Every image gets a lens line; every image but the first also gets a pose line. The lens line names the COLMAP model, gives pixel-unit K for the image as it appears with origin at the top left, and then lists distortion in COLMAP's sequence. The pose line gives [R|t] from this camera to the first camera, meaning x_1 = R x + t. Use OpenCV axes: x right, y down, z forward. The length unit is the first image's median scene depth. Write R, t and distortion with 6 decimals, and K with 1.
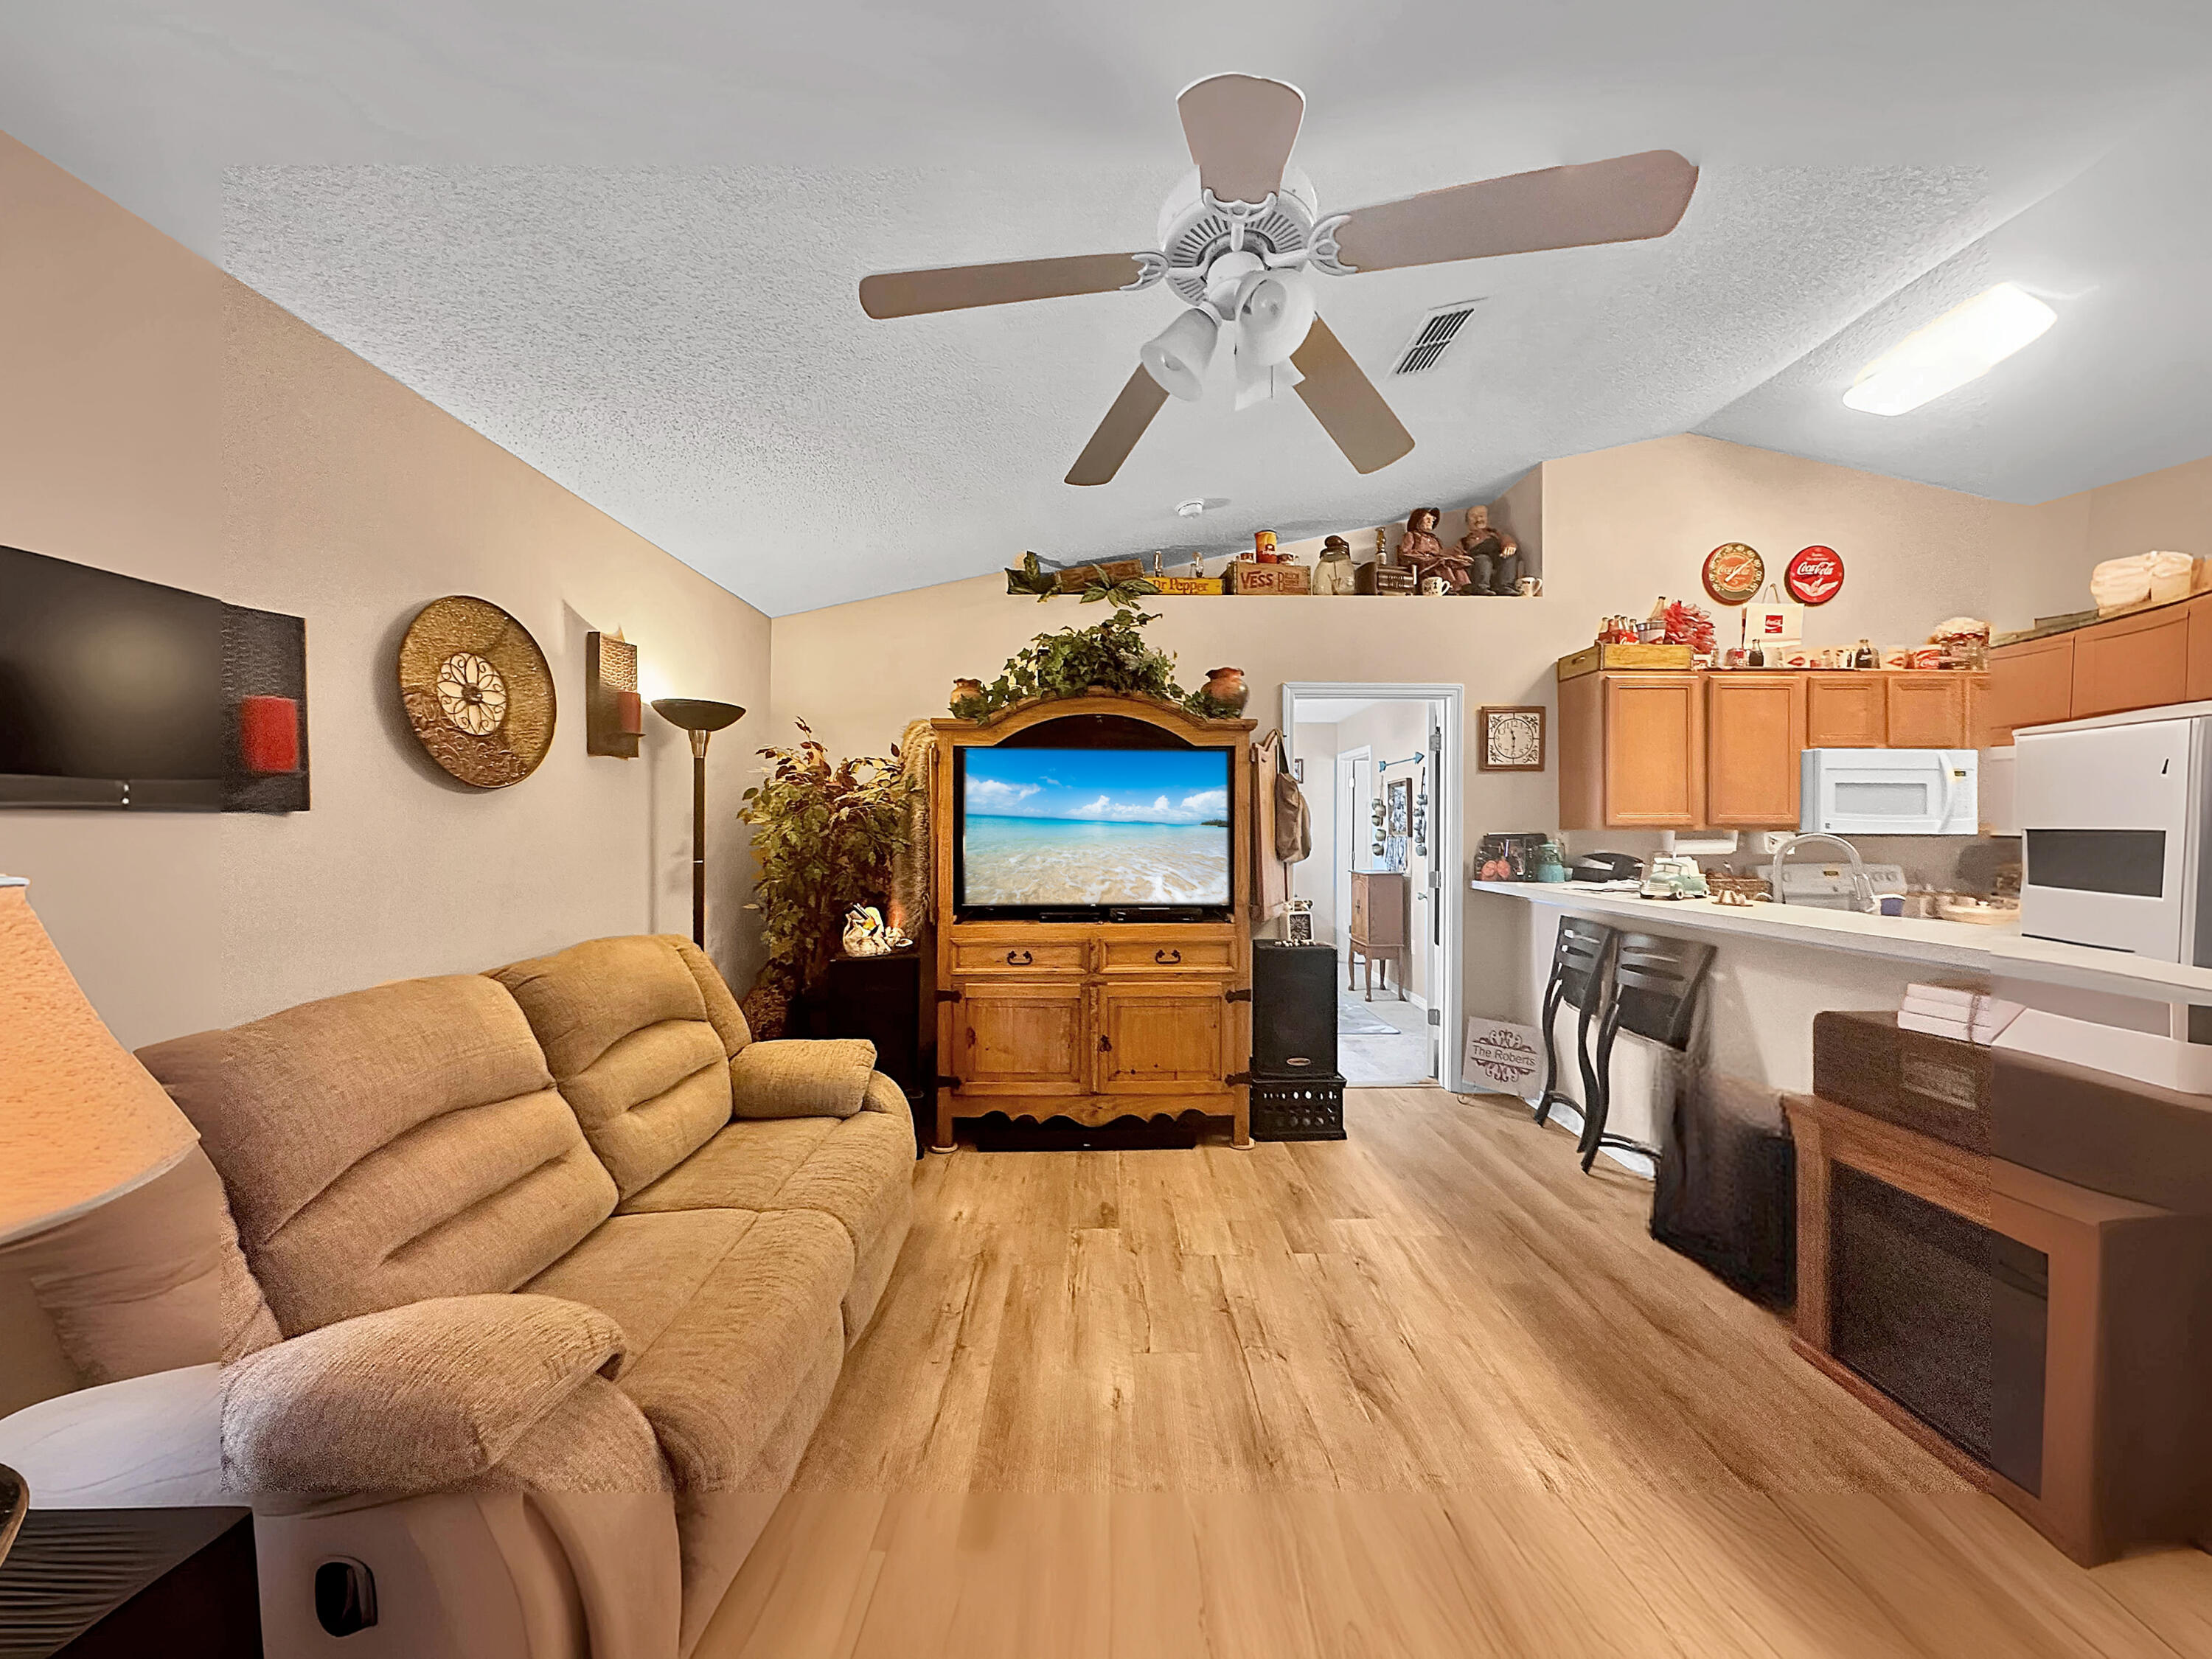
lens RADIAL K [[709.8, 0, 1114.5], [0, 709.8, 825.4], [0, 0, 1]] dist [-0.003030, -0.000028]
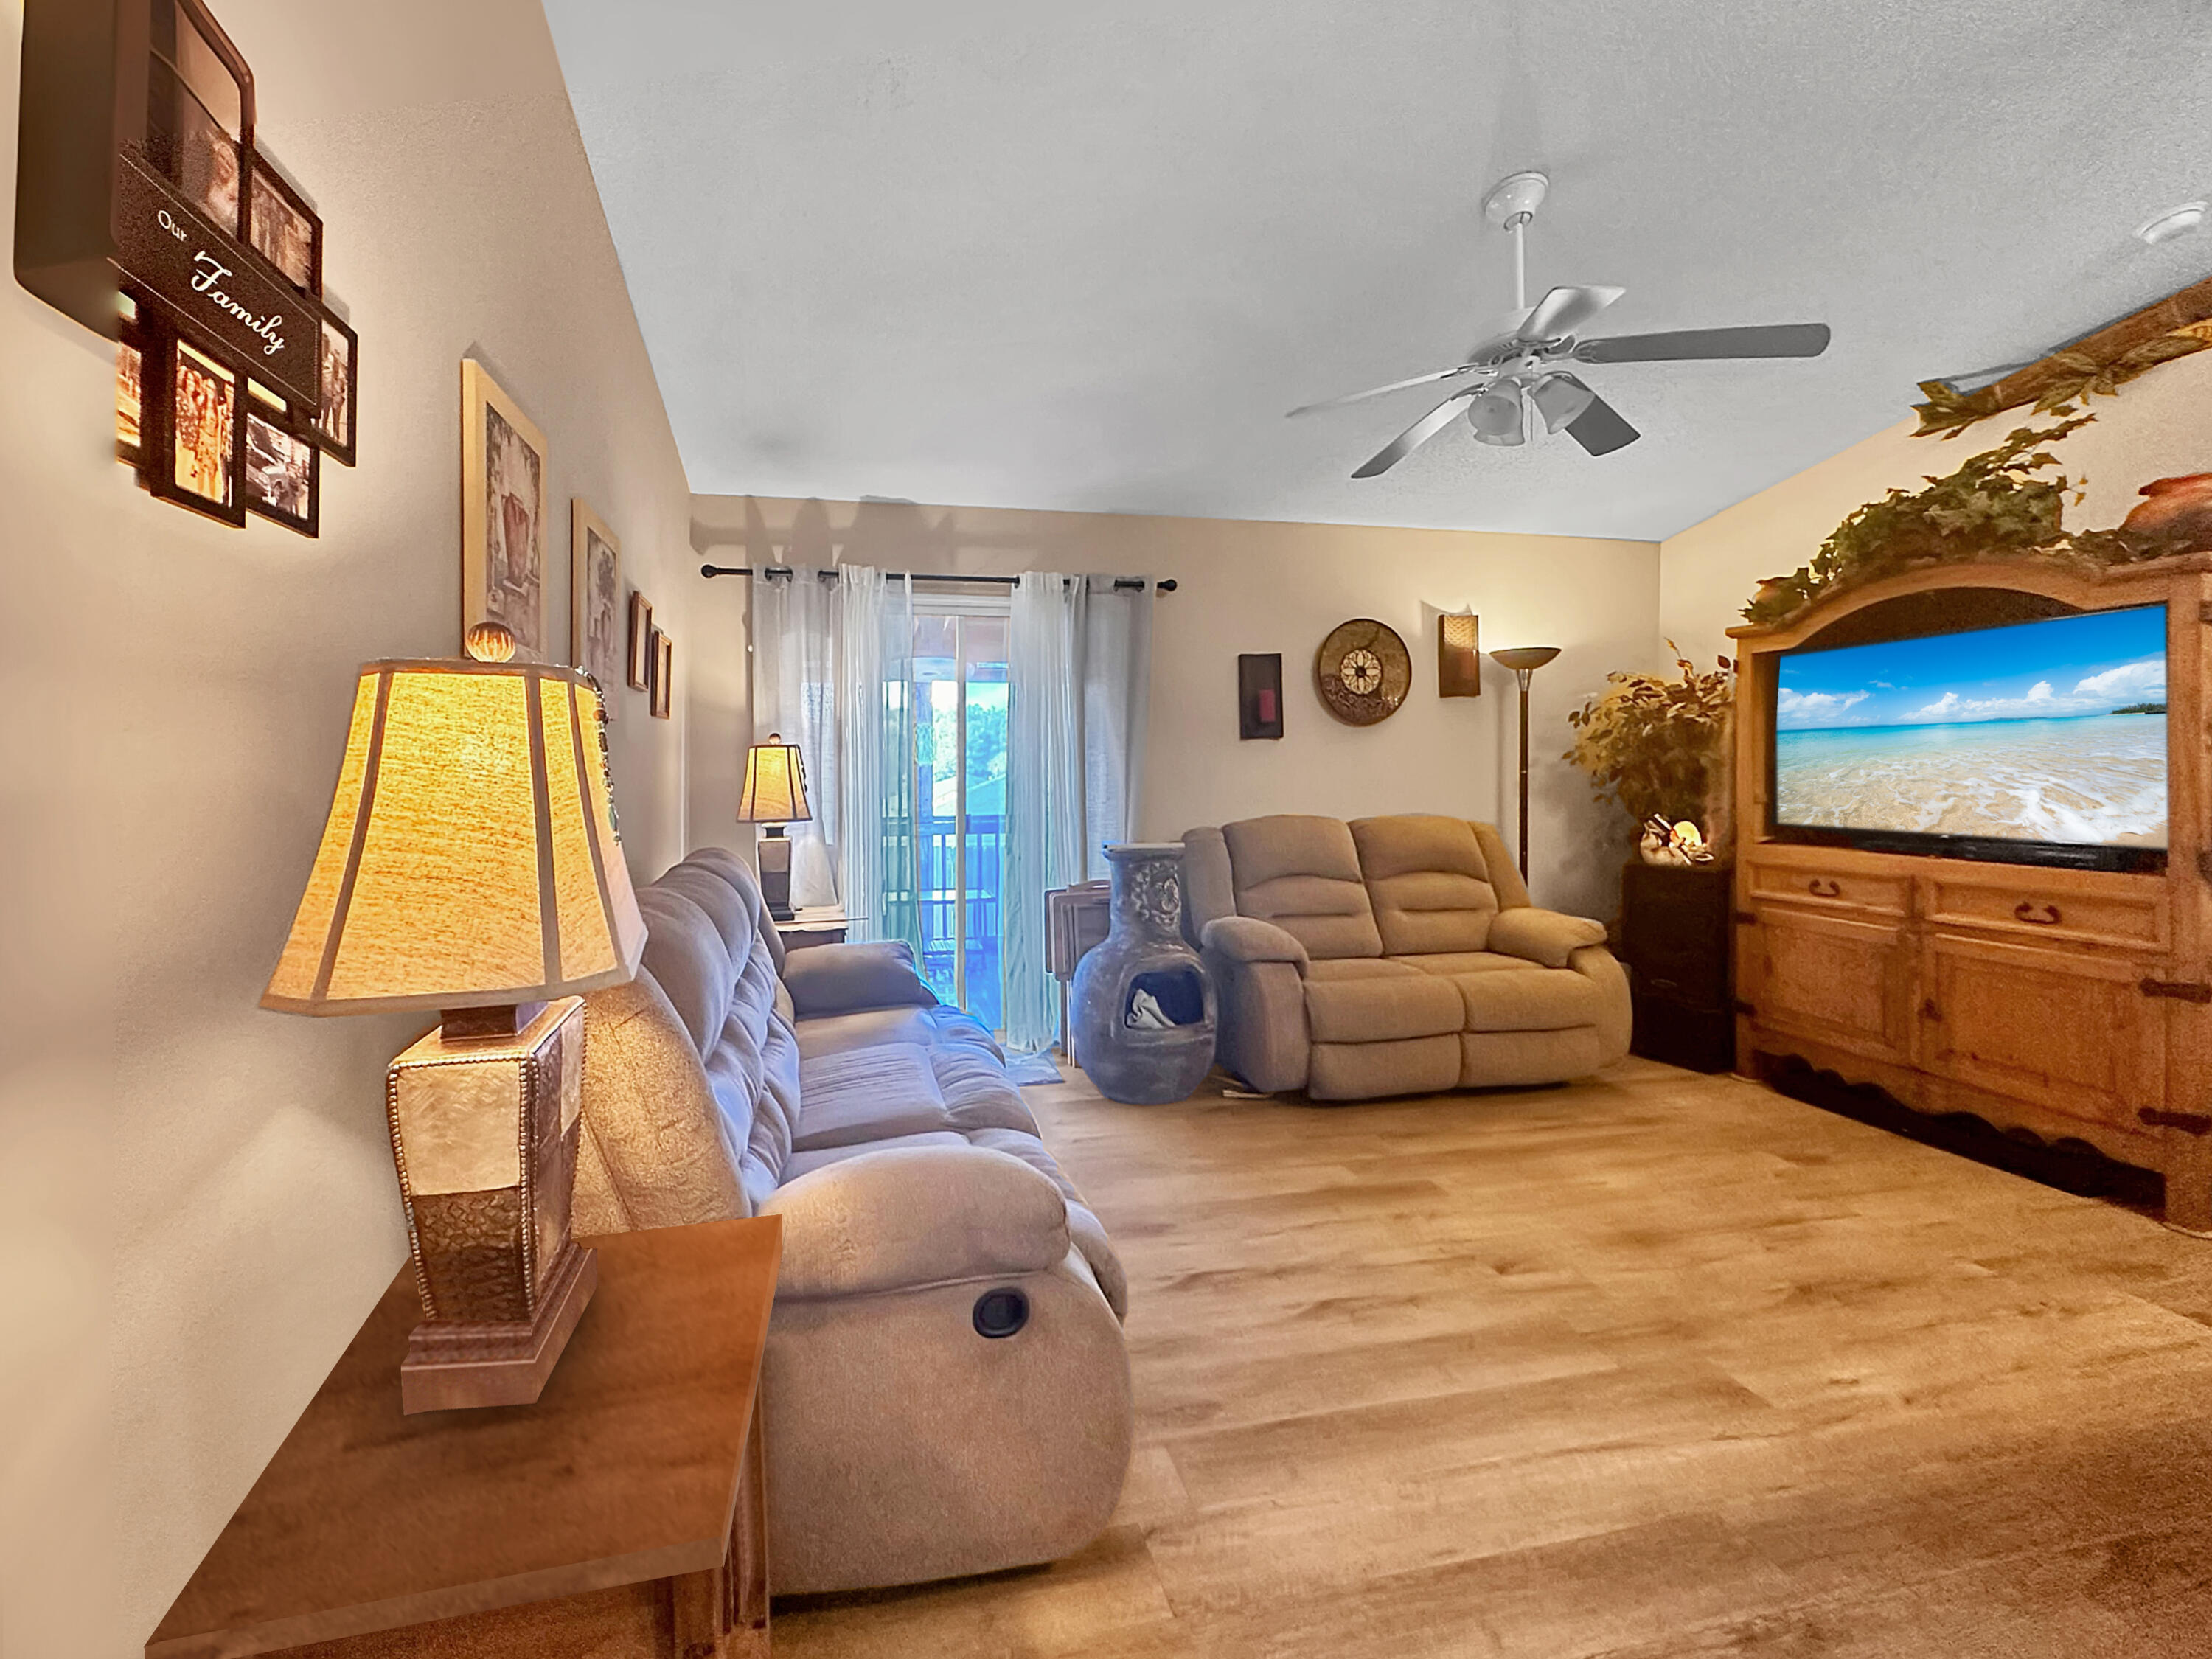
lens RADIAL K [[951.4, 0, 1032.3], [0, 951.4, 800.9], [0, 0, 1]] dist [-0.006779, 0.001104]
pose [[0.182910, 0.032323, -0.982598, 0.835676], [0.005266, 0.999413, 0.033856, 0.036175], [0.983116, -0.011367, 0.182632, -0.170747]]
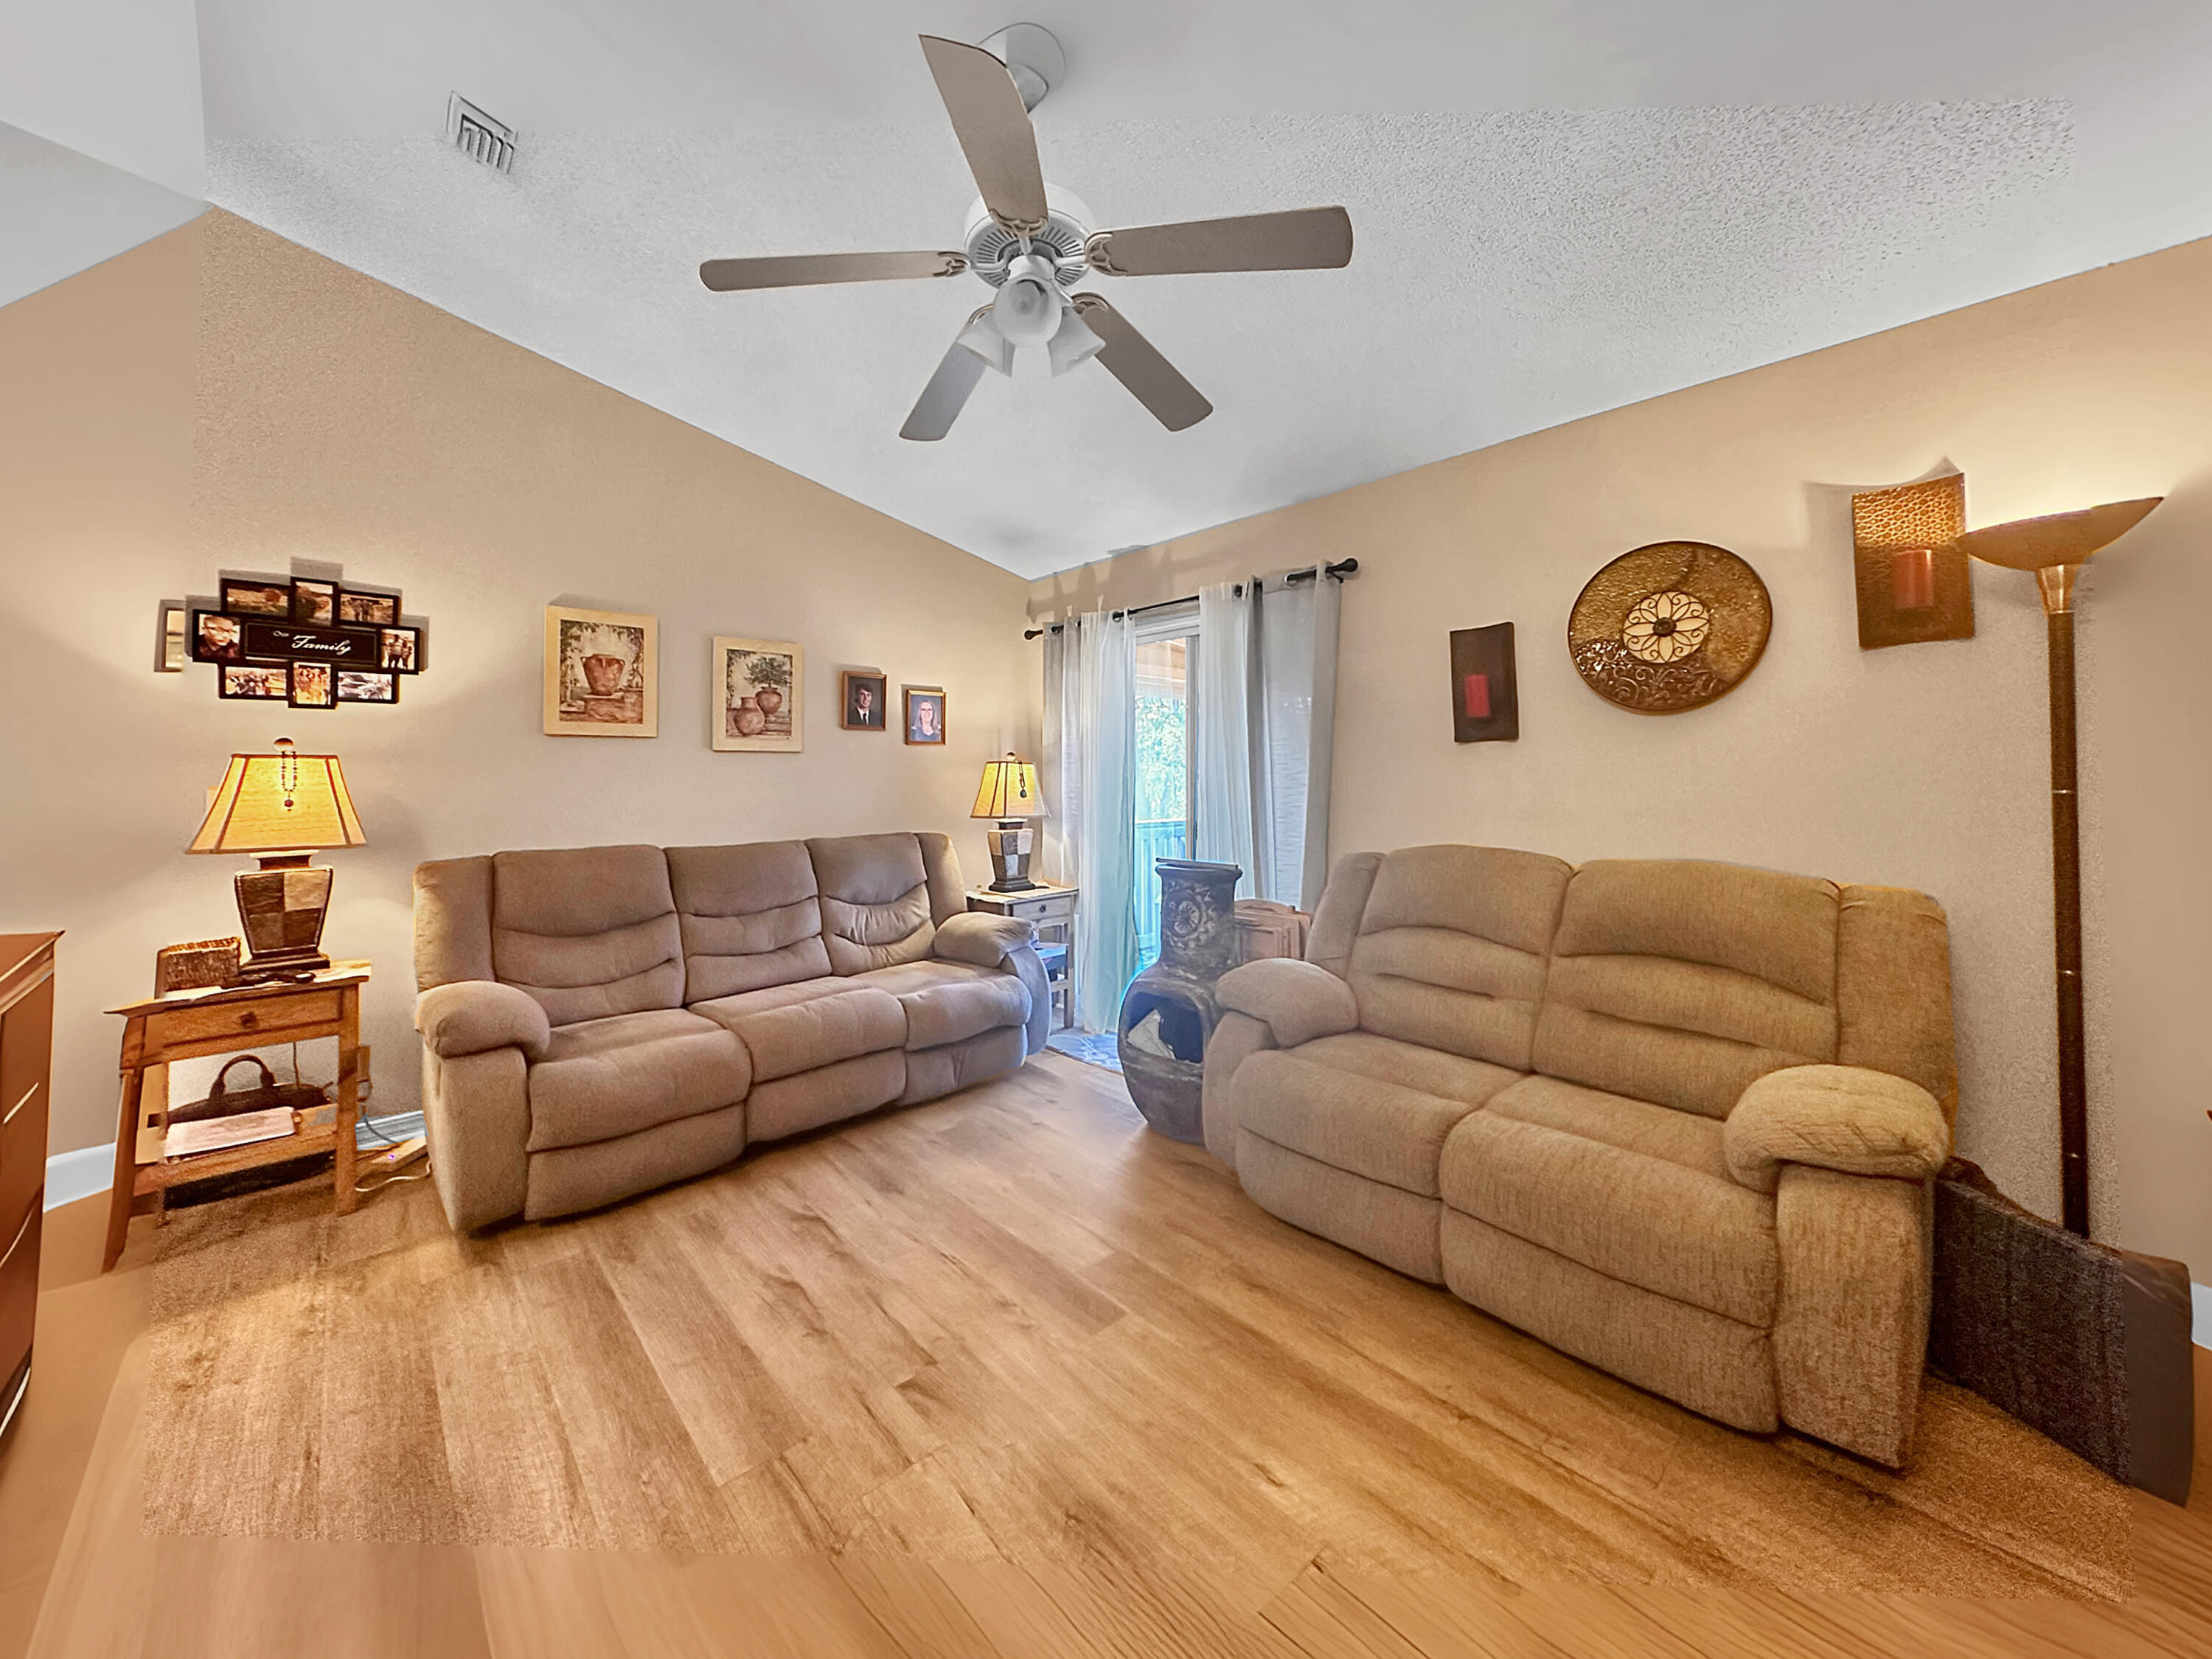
lens RADIAL K [[833.9, 0, 1070.6], [0, 833.9, 791.0], [0, 0, 1]] dist [0.000092, -0.000020]
pose [[-0.767117, 0.014016, -0.641354, 0.419823], [0.004621, 0.999856, 0.016323, 0.030354], [0.641491, 0.009558, -0.767071, 0.883092]]
